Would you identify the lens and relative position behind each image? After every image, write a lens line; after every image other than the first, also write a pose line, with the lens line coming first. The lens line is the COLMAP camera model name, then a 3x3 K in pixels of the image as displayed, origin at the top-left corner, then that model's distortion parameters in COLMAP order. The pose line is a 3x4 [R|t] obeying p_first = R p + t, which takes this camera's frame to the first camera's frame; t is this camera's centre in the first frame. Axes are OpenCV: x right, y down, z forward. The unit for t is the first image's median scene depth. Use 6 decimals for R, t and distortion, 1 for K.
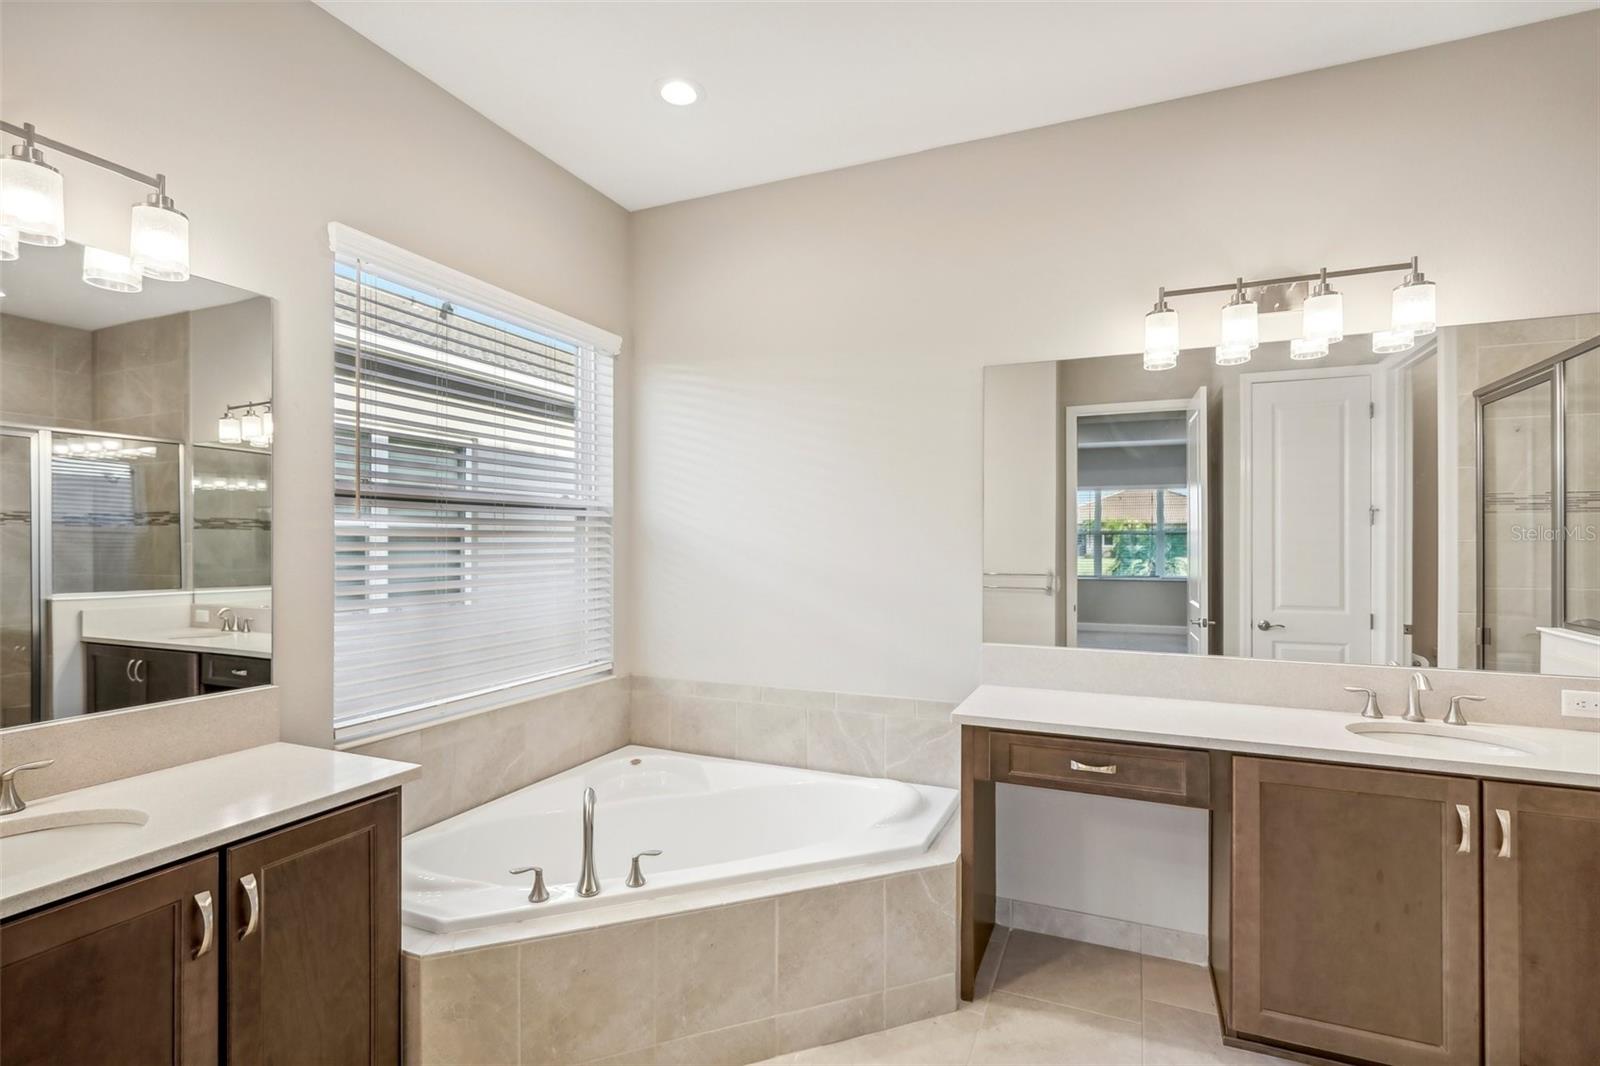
lens RADIAL K [[751.4, 0, 792.1], [0, 751.4, 543.1], [0, 0, 1]] dist [-0.000801, 0.000233]
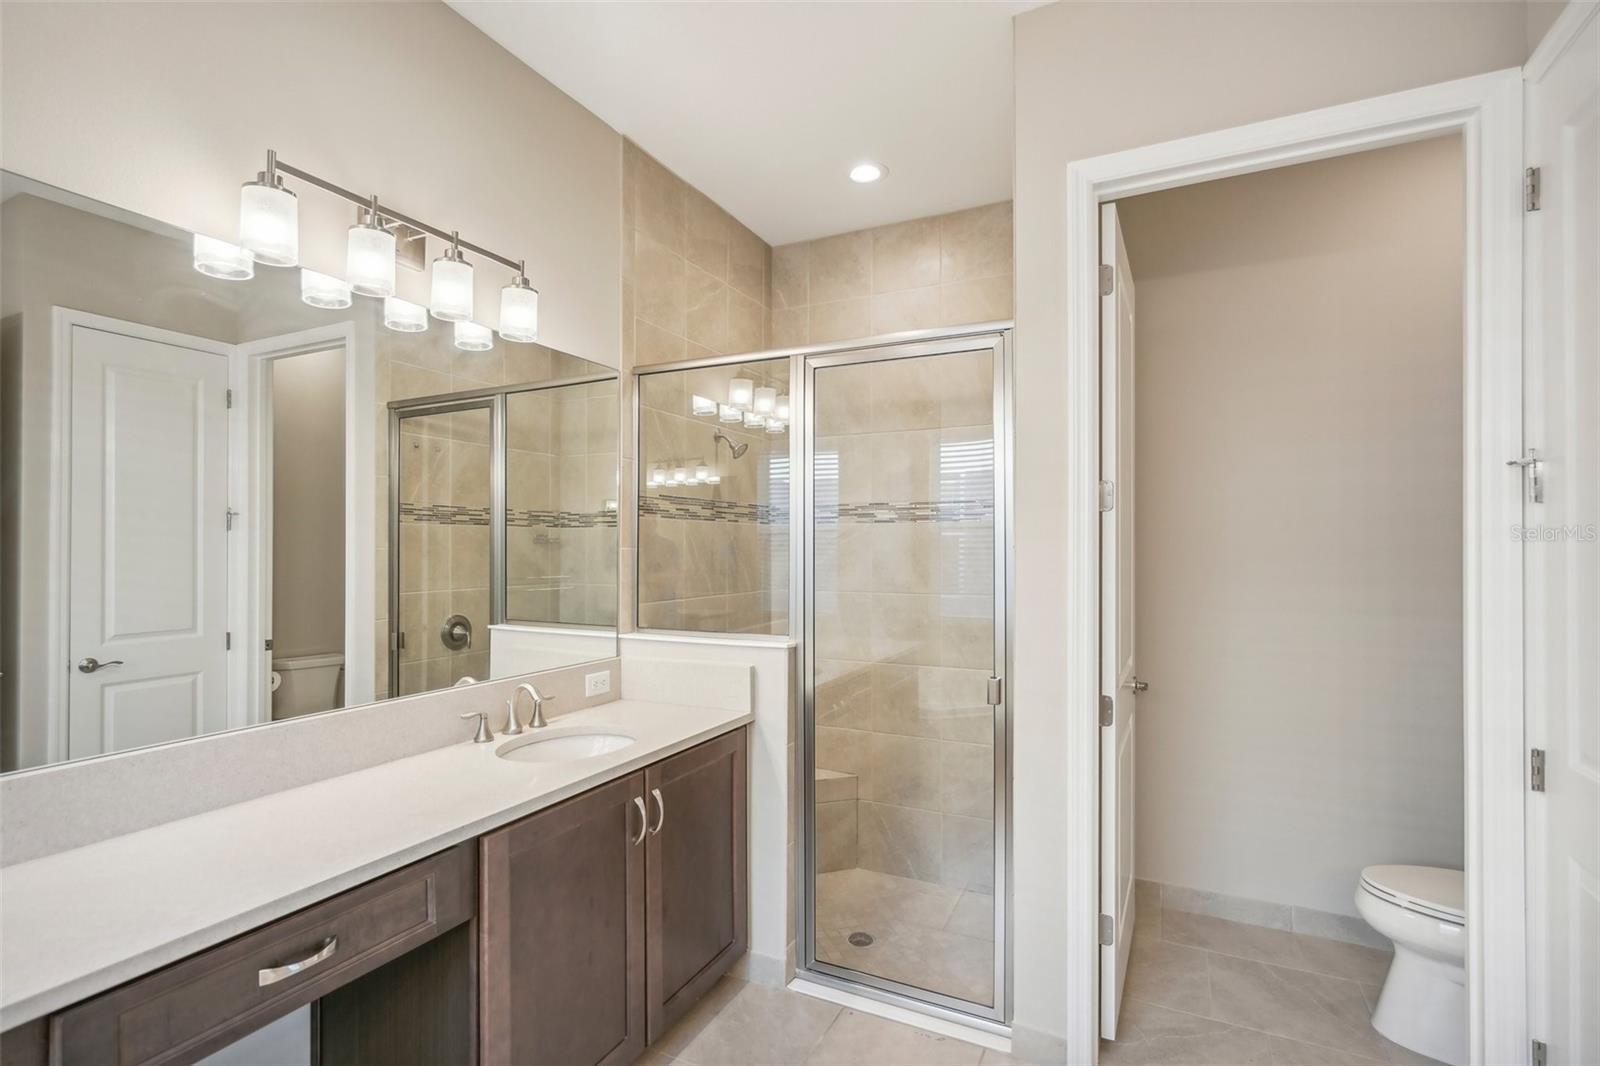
lens RADIAL K [[751.4, 0, 792.1], [0, 751.4, 543.1], [0, 0, 1]] dist [-0.000801, 0.000233]
pose [[0.044818, 0.005047, 0.998982, -0.129942], [0.003726, 0.999979, -0.005219, -0.004813], [-0.998988, 0.003956, 0.044799, 0.581478]]
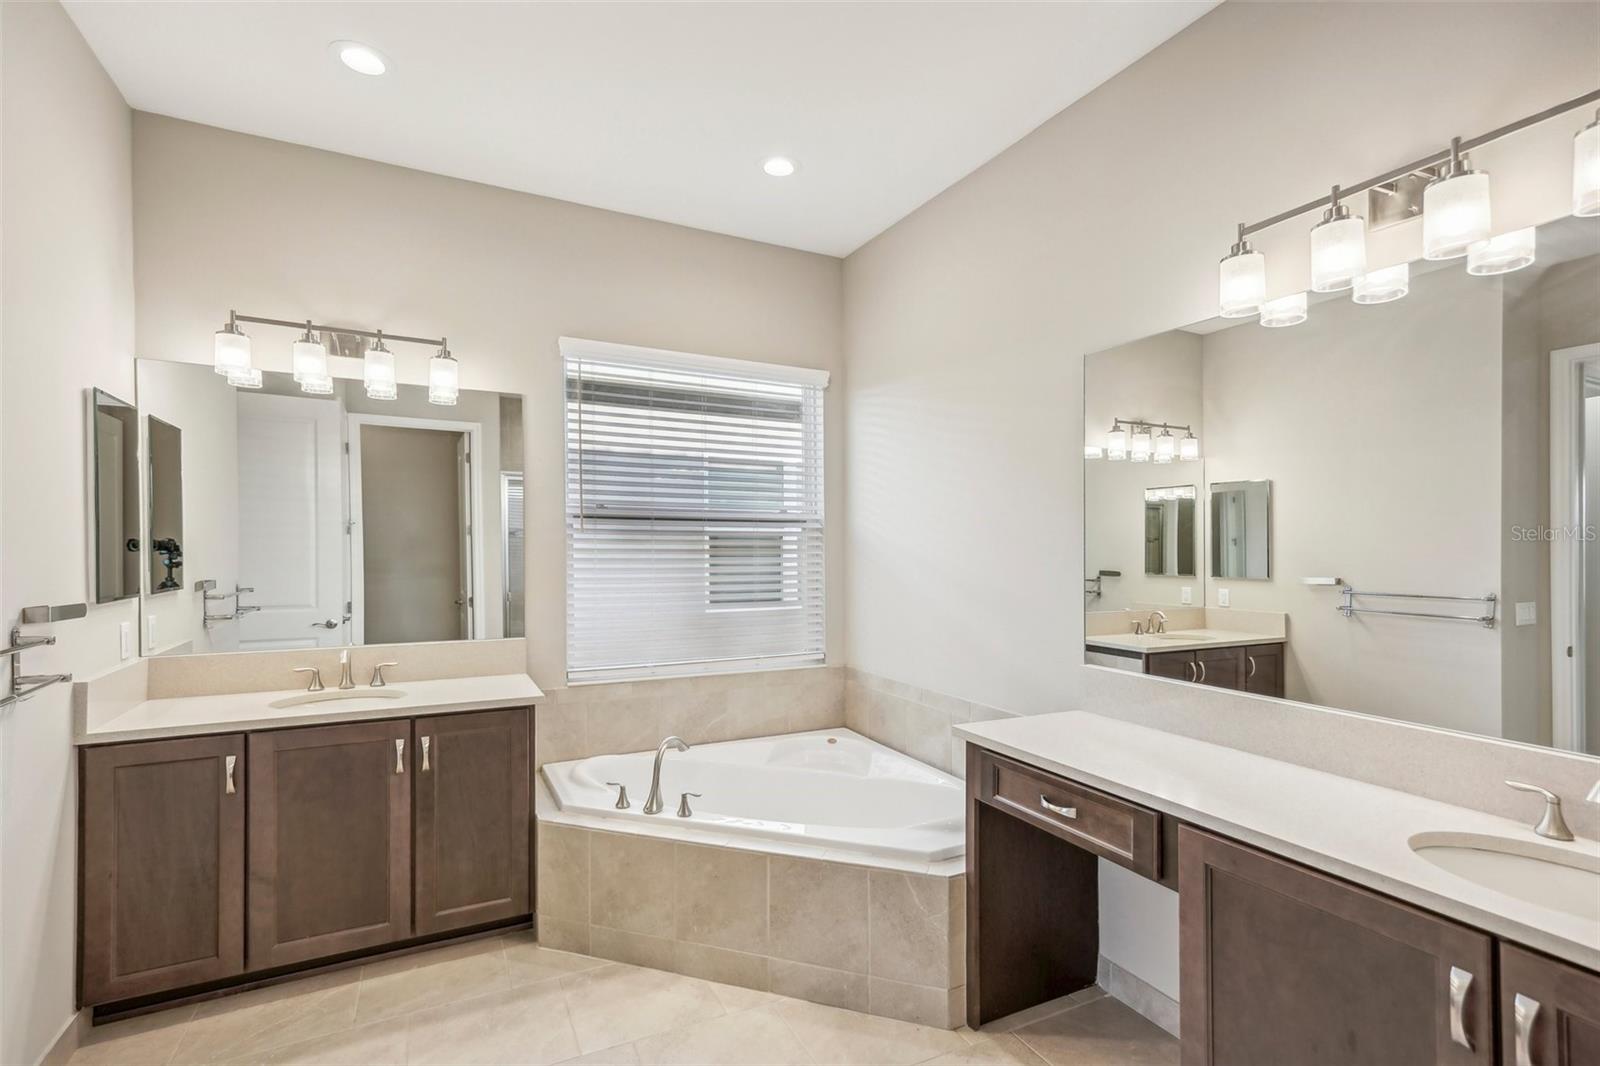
lens RADIAL K [[747.7, 0, 800.3], [0, 747.7, 556.2], [0, 0, 1]] dist [0.014577, 0.000468]
pose [[0.776230, 0.010996, -0.630353, 0.682415], [-0.006398, 0.999934, 0.009566, -0.002440], [0.630417, -0.003392, 0.776249, 0.119832]]
